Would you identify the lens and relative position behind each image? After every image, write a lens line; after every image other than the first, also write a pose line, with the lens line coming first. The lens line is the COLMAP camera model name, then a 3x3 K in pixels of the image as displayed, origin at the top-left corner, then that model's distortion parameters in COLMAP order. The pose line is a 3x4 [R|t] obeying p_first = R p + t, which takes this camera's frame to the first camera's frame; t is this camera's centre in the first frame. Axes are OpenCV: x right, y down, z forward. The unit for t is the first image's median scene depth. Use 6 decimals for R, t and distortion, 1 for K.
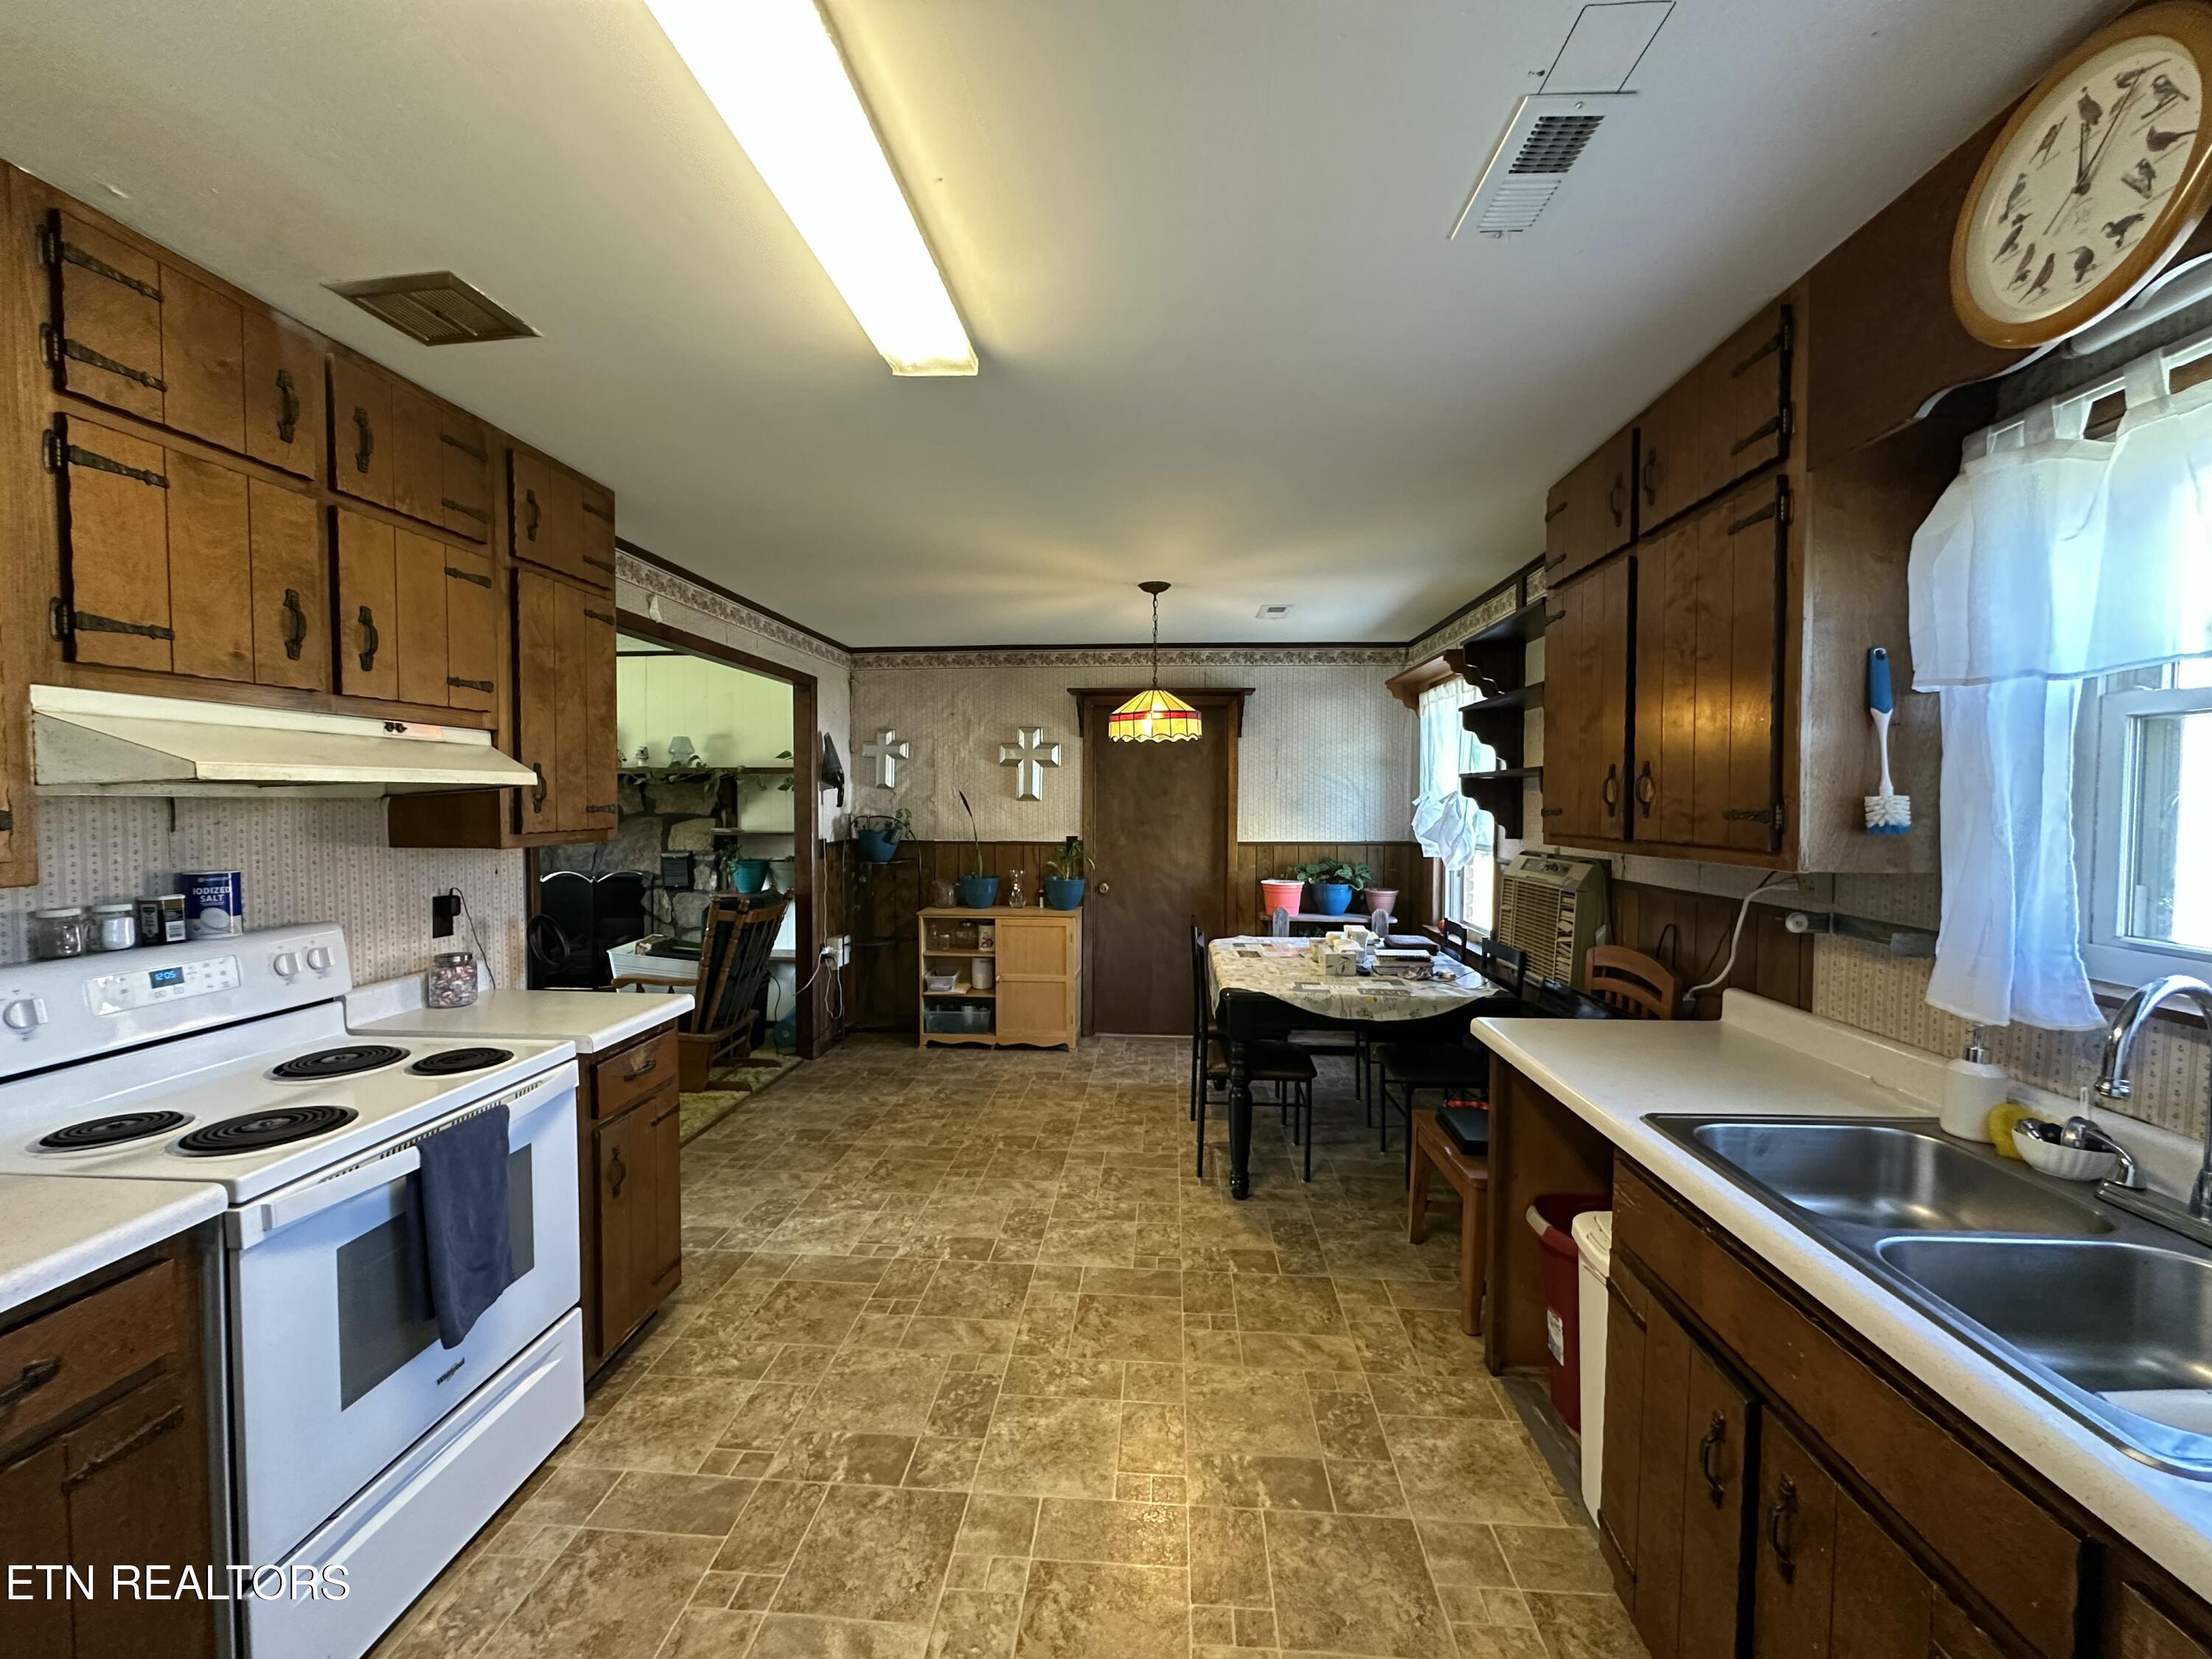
lens RADIAL K [[888.2, 0, 1106.6], [0, 888.2, 828.1], [0, 0, 1]] dist [0.000846, -0.000019]
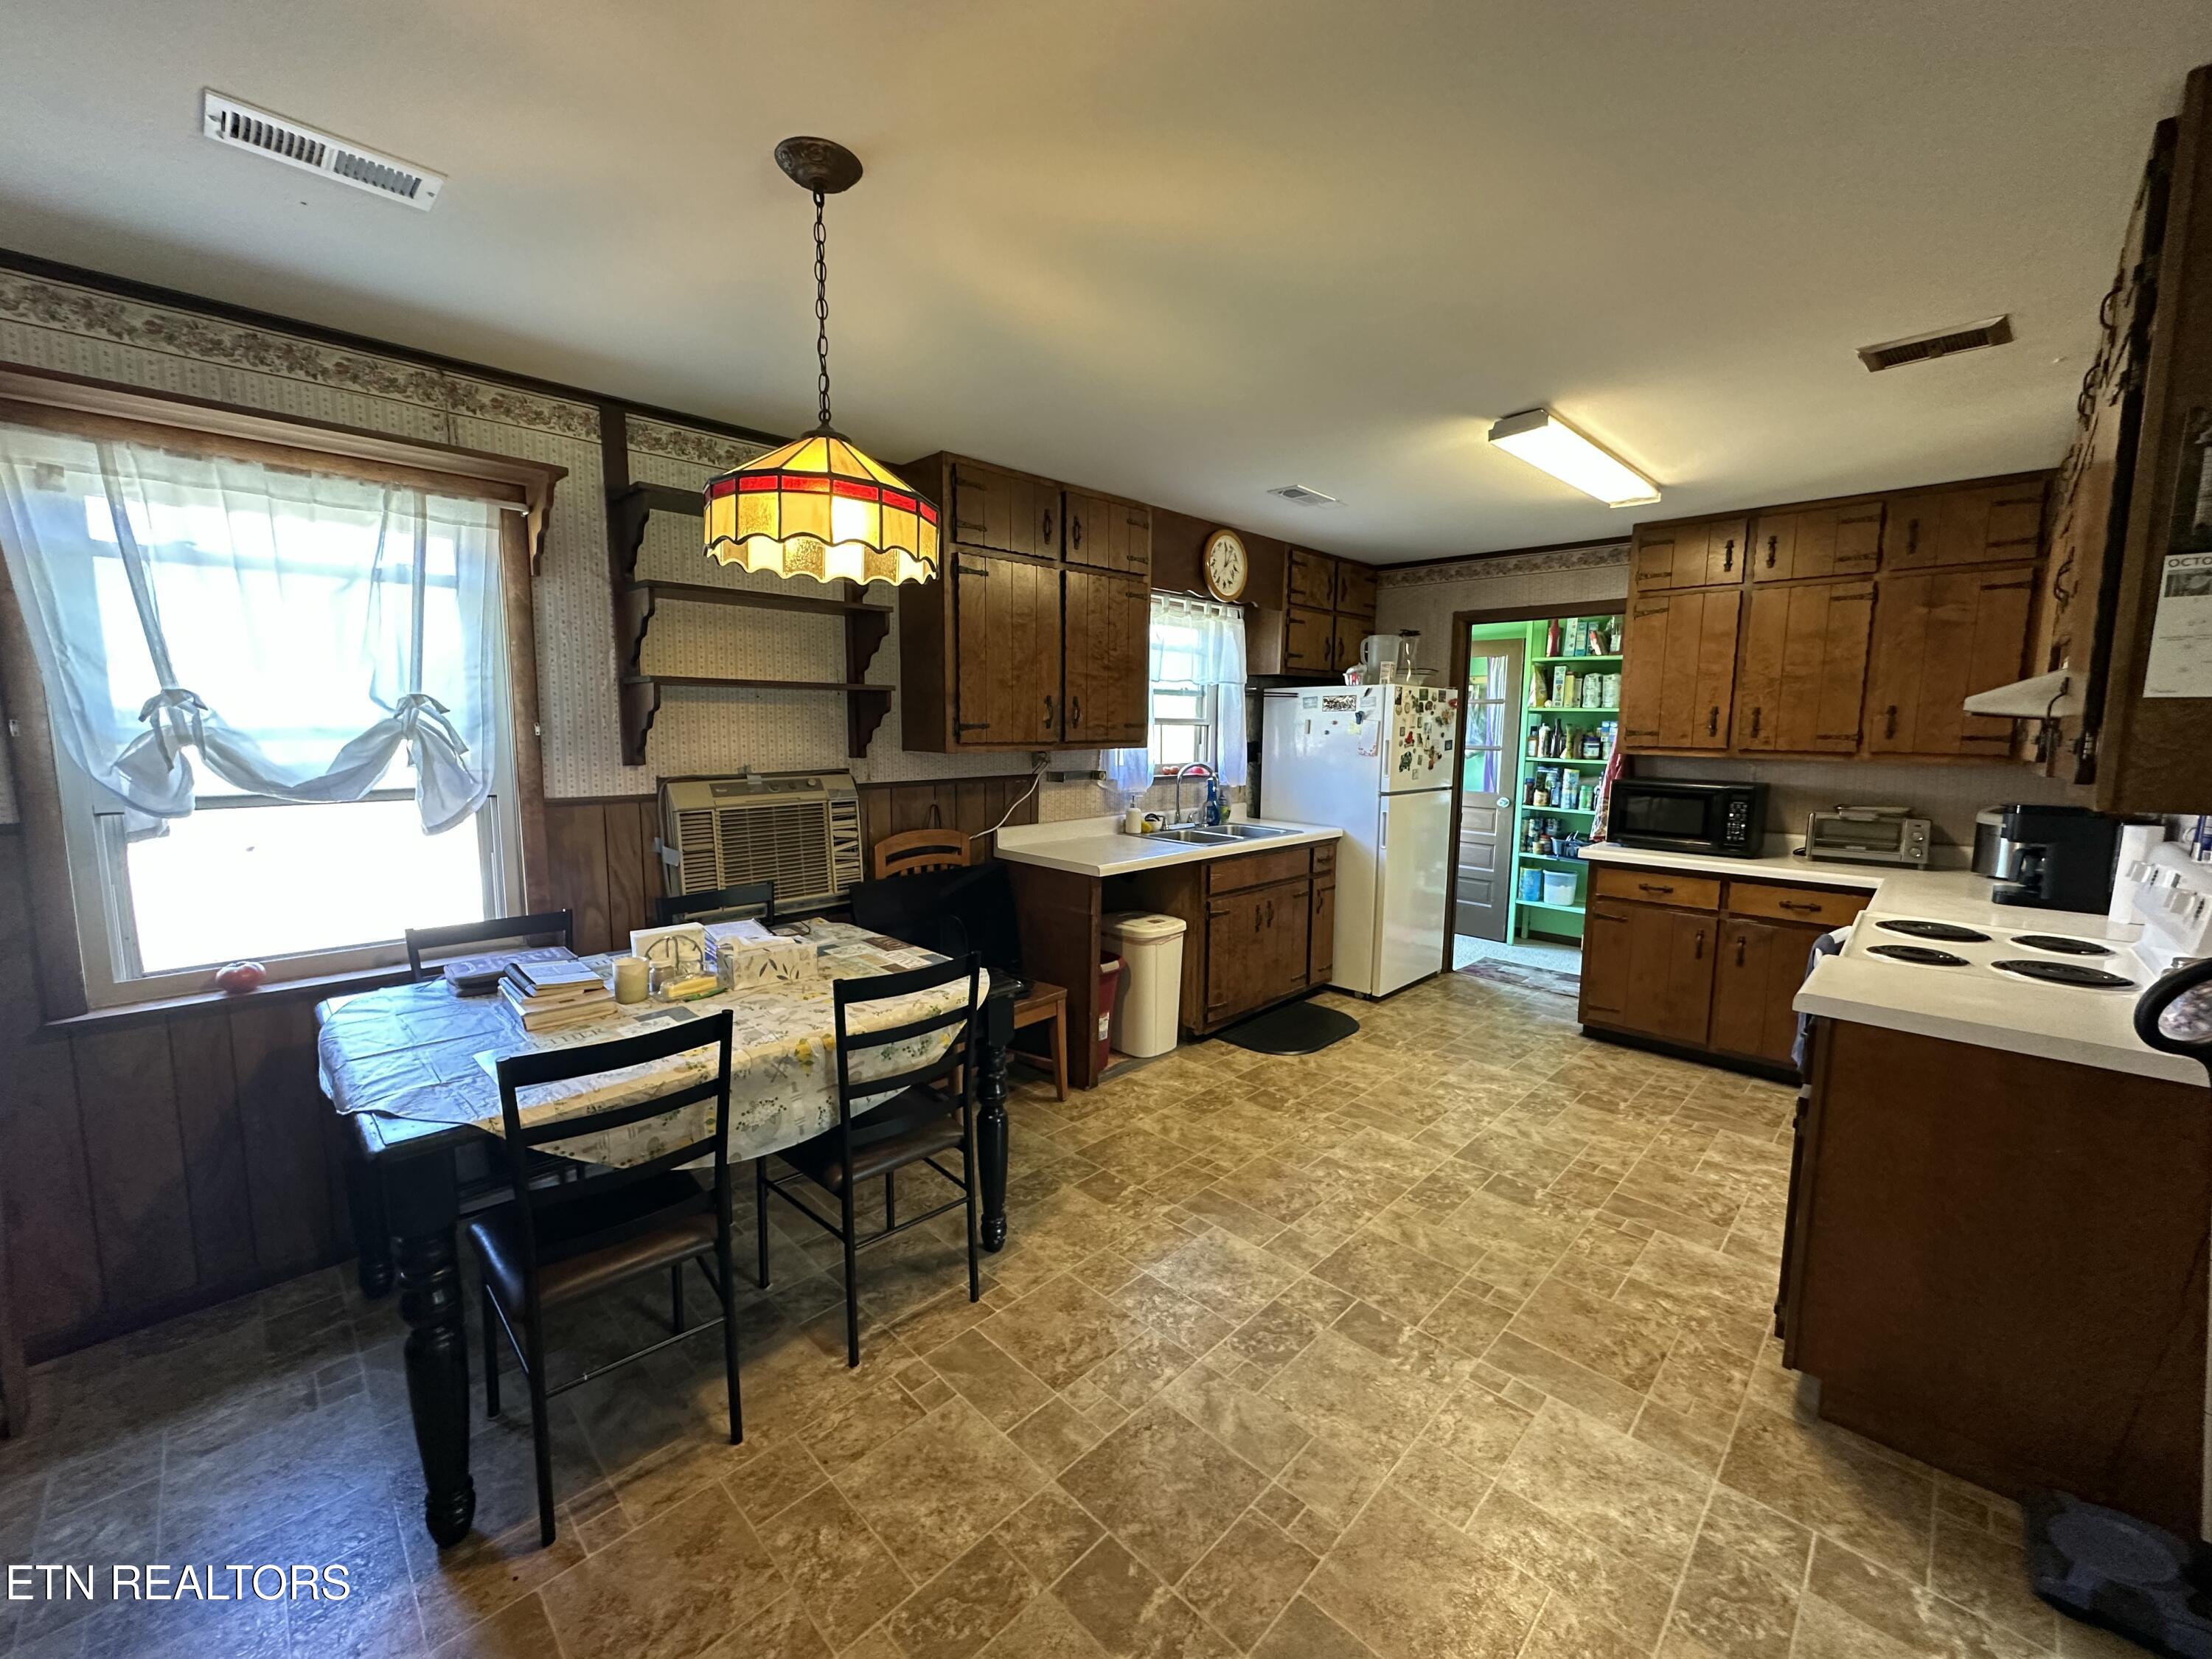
lens RADIAL K [[888.2, 0, 1103.2], [0, 888.2, 826.6], [0, 0, 1]] dist [0.000846, -0.000019]
pose [[-0.762863, -0.088144, 0.640523, -0.573147], [0.009545, 0.989021, 0.147469, -0.074481], [-0.646489, 0.118613, -0.753646, 2.251206]]
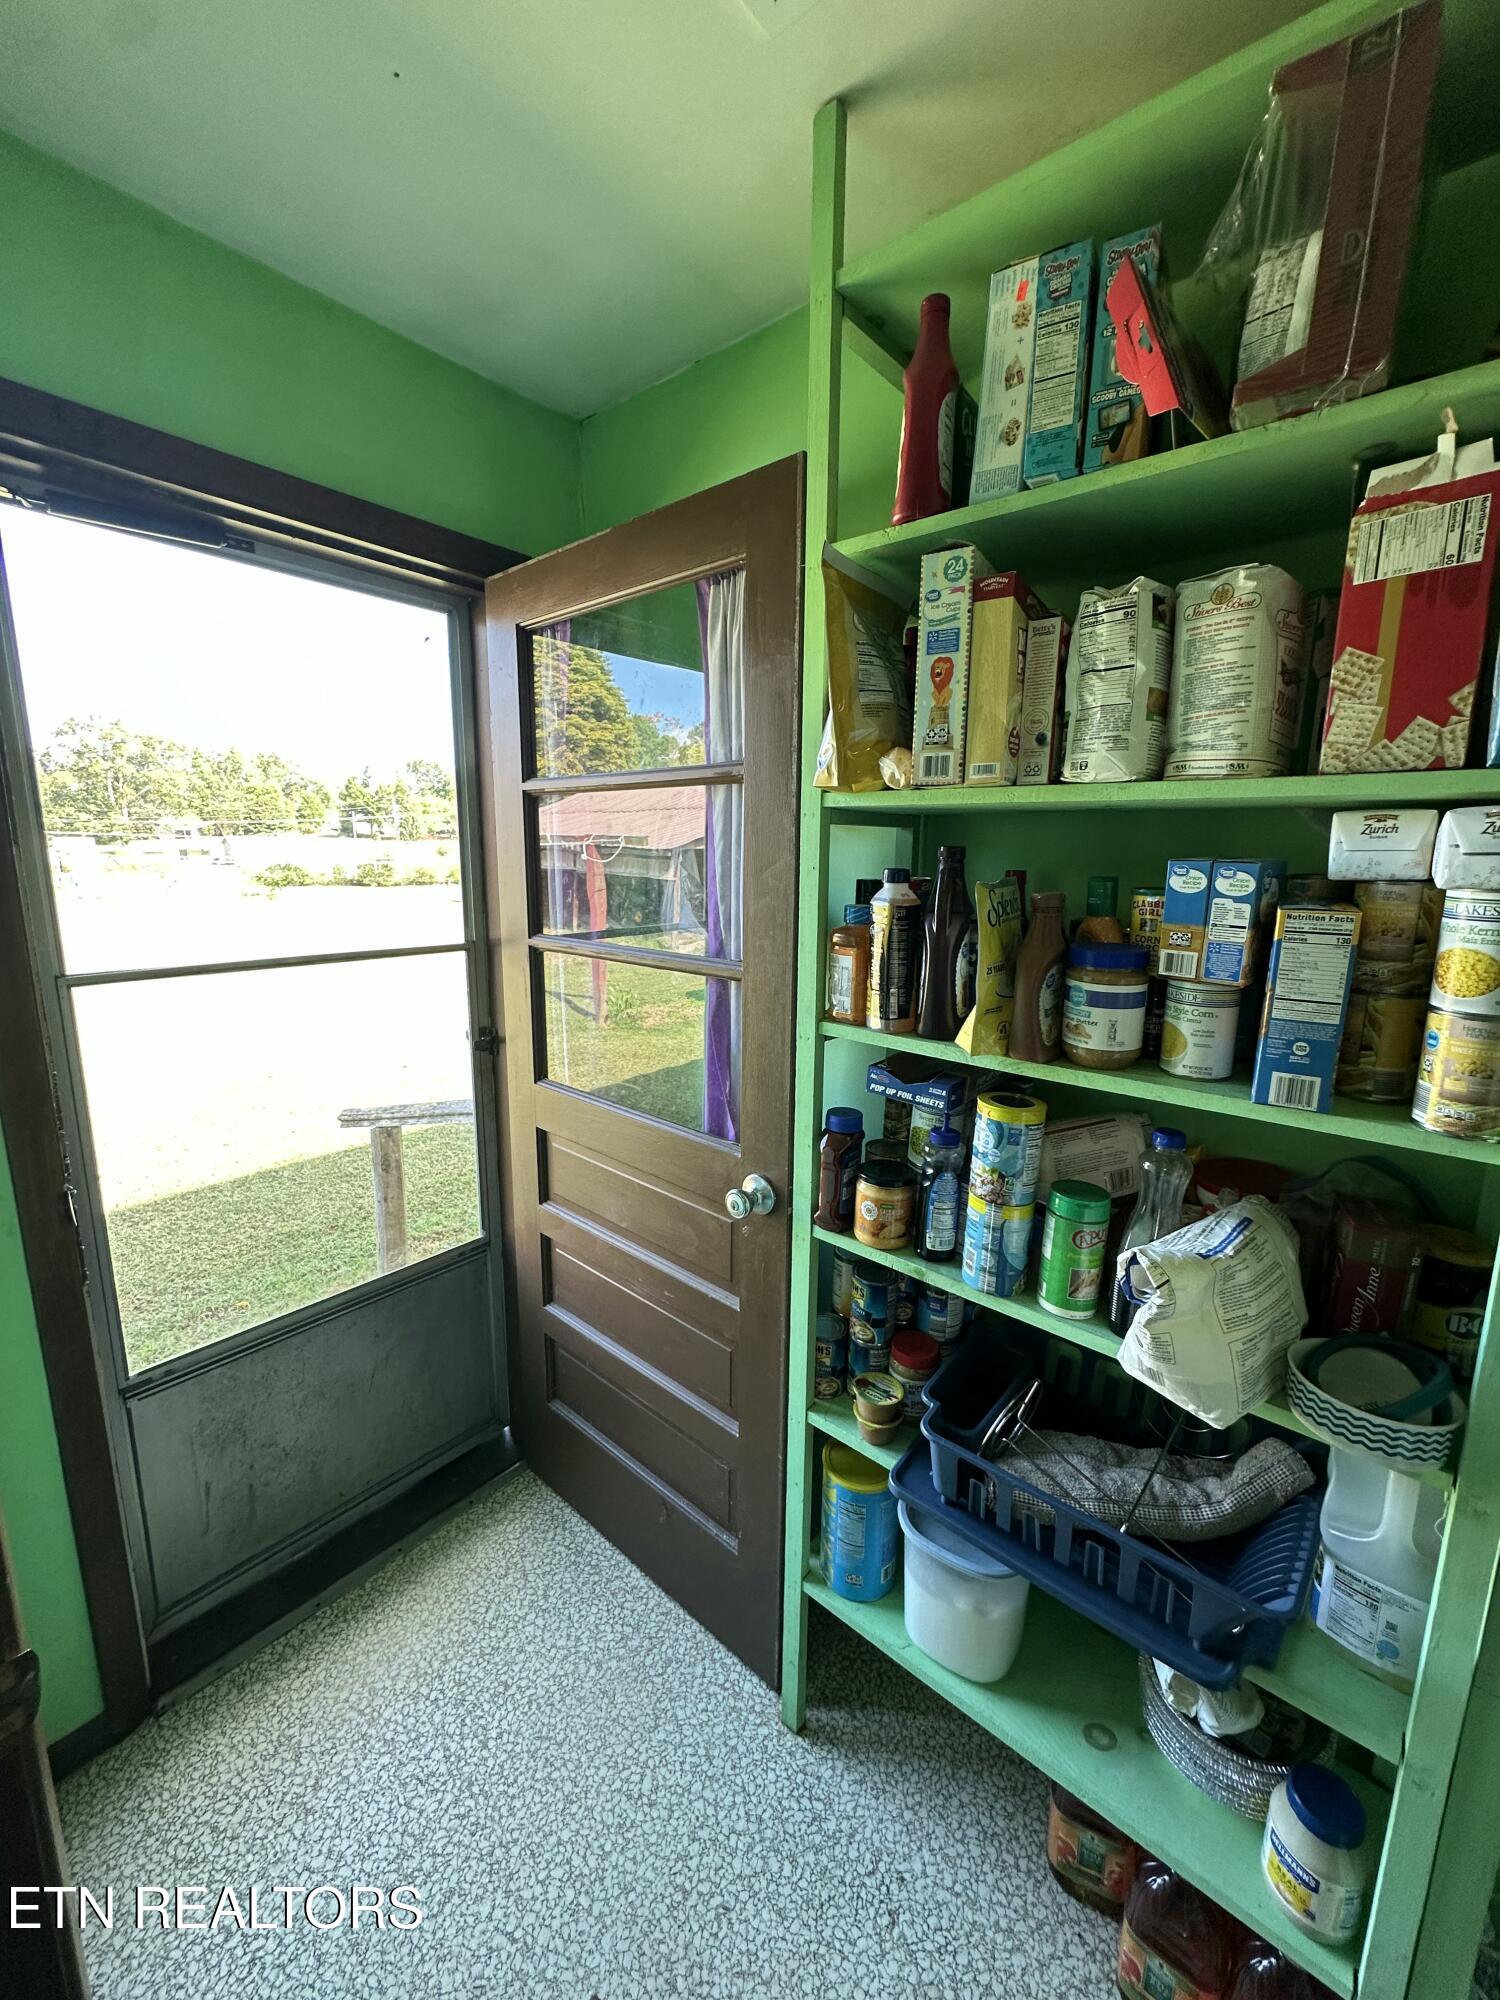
lens RADIAL K [[803.1, 0, 749.0], [0, 803.1, 1001.2], [0, 0, 1]] dist [0.000846, -0.000019]
pose [[-0.800816, -0.120758, 0.586610, -0.383781], [0.007929, 0.977238, 0.211997, -0.046200], [-0.598858, 0.174422, -0.781630, 1.311315]]
